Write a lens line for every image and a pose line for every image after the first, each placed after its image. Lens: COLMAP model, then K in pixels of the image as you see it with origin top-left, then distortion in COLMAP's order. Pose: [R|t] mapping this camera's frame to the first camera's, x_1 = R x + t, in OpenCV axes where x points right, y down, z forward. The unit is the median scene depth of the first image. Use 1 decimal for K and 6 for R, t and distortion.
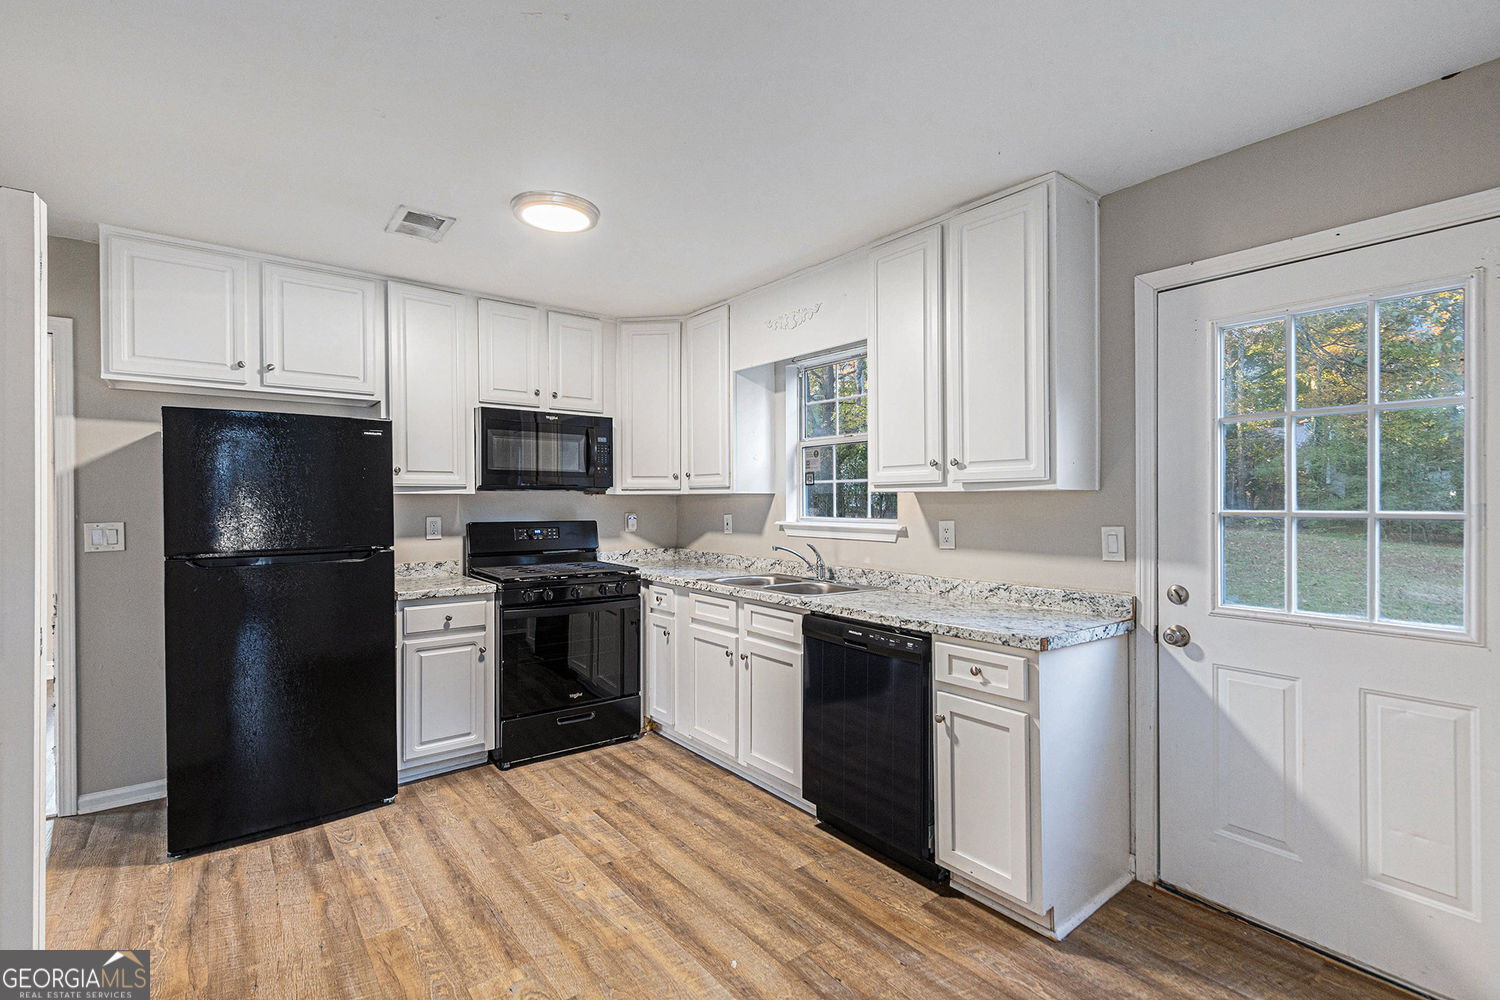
lens RADIAL K [[683.3, 0, 745.6], [0, 683.3, 499.1], [0, 0, 1]] dist [0.011594, -0.000510]
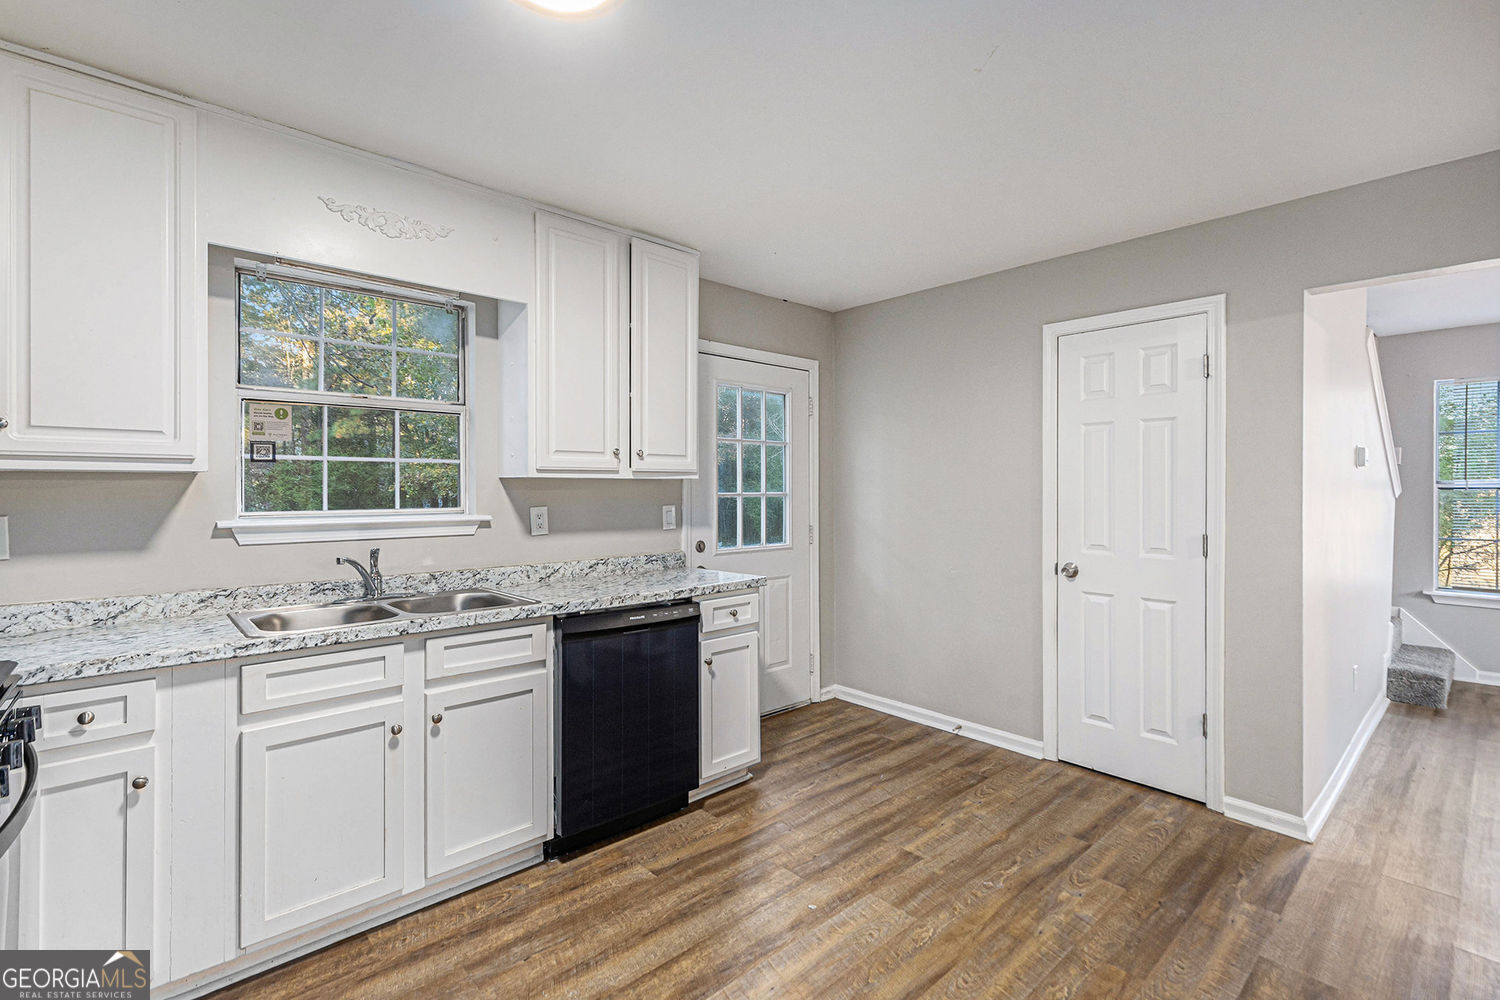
lens RADIAL K [[694.3, 0, 735.4], [0, 694.3, 482.4], [0, 0, 1]] dist [0.014166, -0.000154]
pose [[-0.077216, 0.009867, 0.996966, -0.843277], [-0.001346, 0.999949, -0.010000, 0.006460], [-0.997014, -0.002114, -0.077198, 0.903774]]
